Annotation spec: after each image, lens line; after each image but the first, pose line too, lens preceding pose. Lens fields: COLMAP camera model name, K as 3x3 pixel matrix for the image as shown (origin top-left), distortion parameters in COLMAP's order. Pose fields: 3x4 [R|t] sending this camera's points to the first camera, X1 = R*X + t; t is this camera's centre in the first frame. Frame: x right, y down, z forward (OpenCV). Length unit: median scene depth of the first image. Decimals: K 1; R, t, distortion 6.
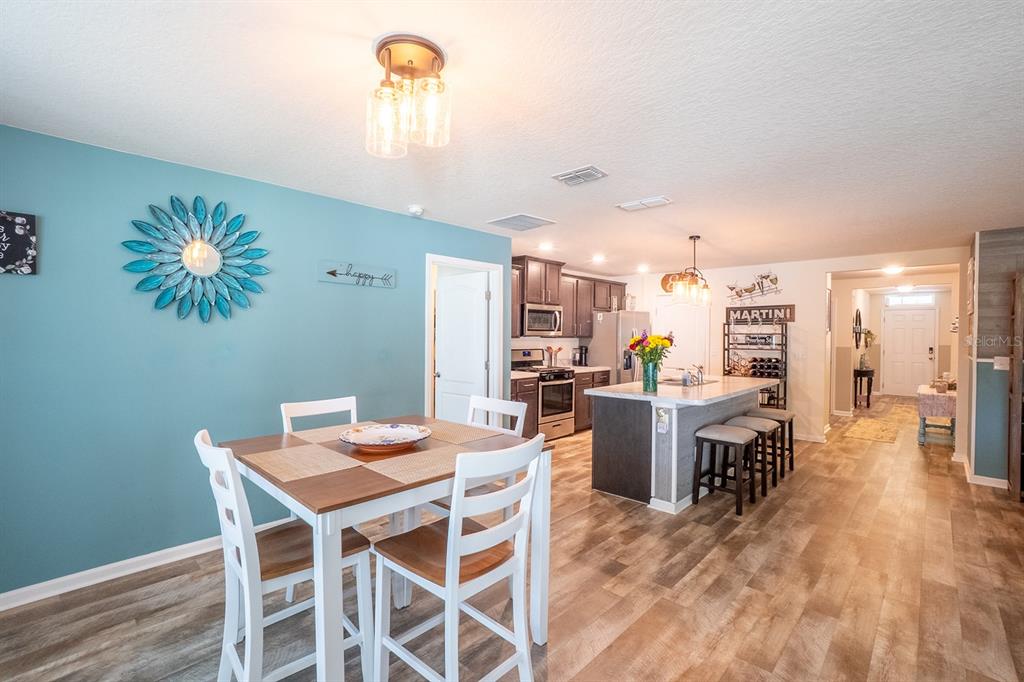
lens RADIAL K [[453.7, 0, 509.4], [0, 453.7, 341.0], [0, 0, 1]] dist [-0.060107, 0.020741]
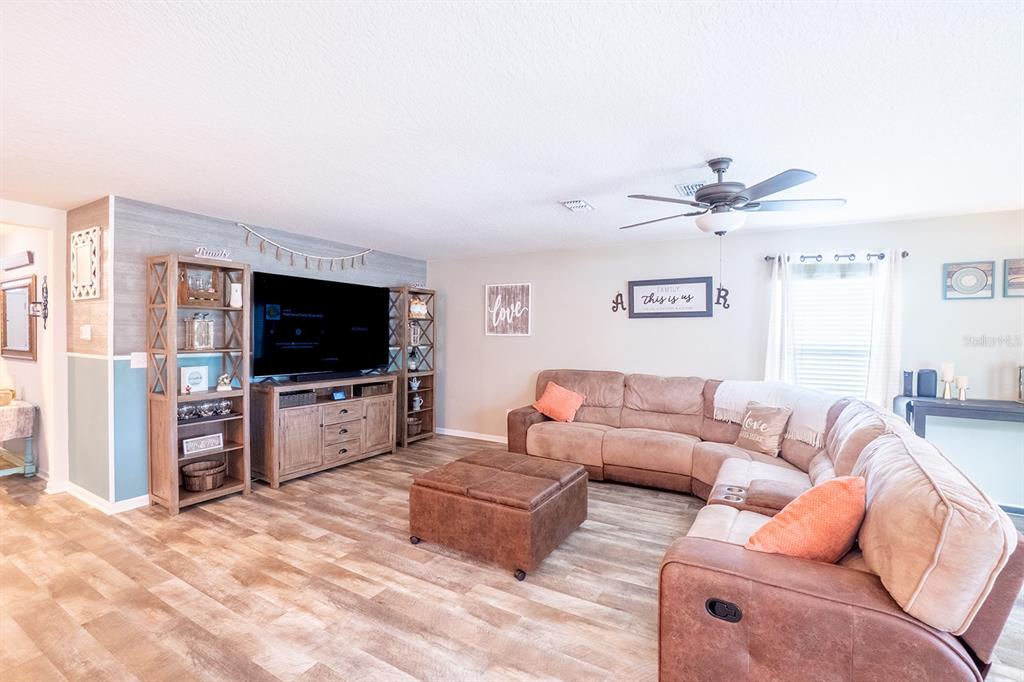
lens RADIAL K [[453.7, 0, 507.9], [0, 453.7, 338.0], [0, 0, 1]] dist [-0.060107, 0.020741]
pose [[-0.248149, -0.019195, 0.968532, 0.088812], [0.003781, 0.999777, 0.020783, -0.004329], [-0.968714, 0.008820, -0.248021, 0.347901]]
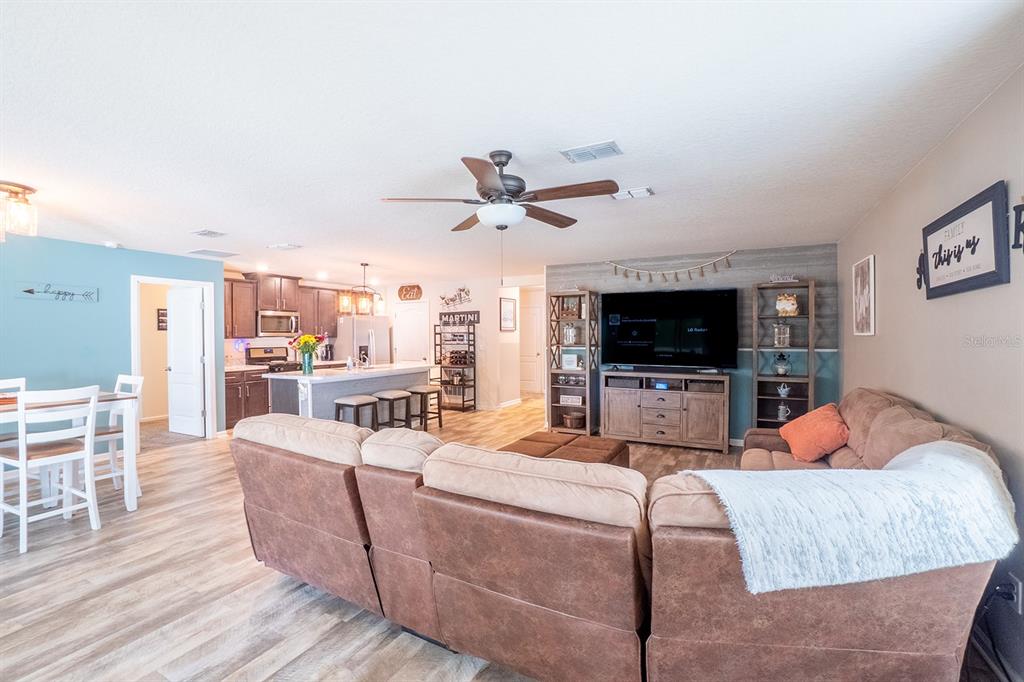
lens RADIAL K [[453.7, 0, 508.5], [0, 453.7, 339.9], [0, 0, 1]] dist [-0.060107, 0.020741]
pose [[0.959731, -0.015209, 0.280509, 0.339139], [0.016122, 0.999870, -0.000945, 0.009814], [-0.280458, 0.005430, 0.959851, -0.356098]]
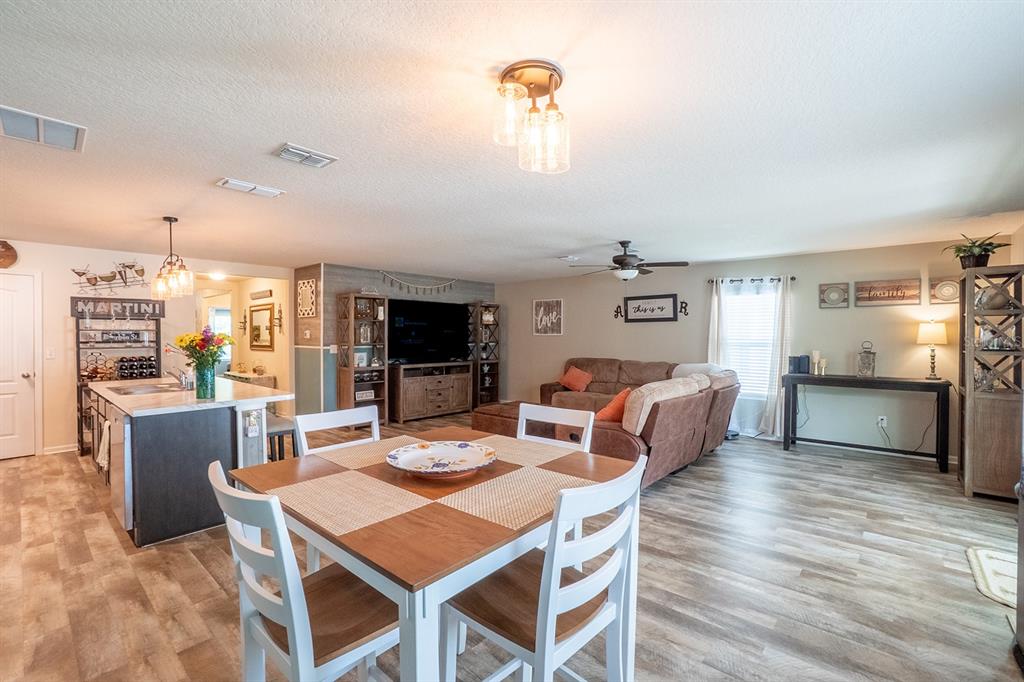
lens RADIAL K [[453.7, 0, 508.3], [0, 453.7, 339.6], [0, 0, 1]] dist [-0.060107, 0.020741]
pose [[-0.050108, -0.019794, 0.998548, -0.356870], [0.012985, 0.999706, 0.020469, -0.005543], [-0.998659, 0.013992, -0.049836, 0.300455]]
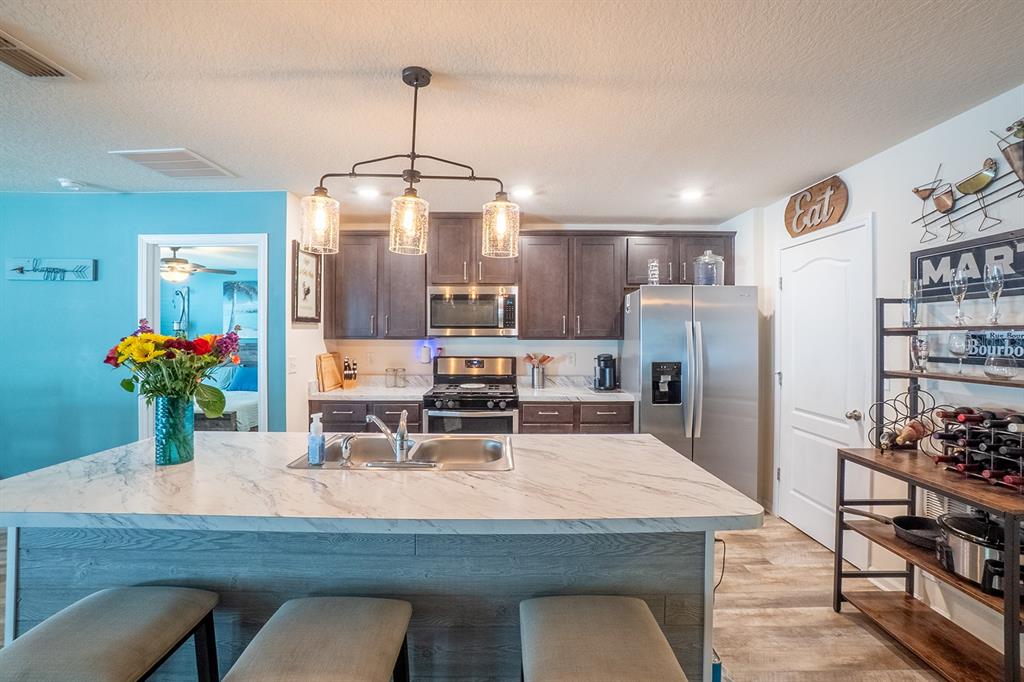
lens RADIAL K [[453.7, 0, 504.1], [0, 453.7, 334.1], [0, 0, 1]] dist [-0.060107, 0.020741]
pose [[0.705678, -0.004744, -0.708516, 0.555574], [-0.007823, 0.999864, -0.014486, -0.005307], [0.708489, 0.015765, 0.705546, 0.600929]]
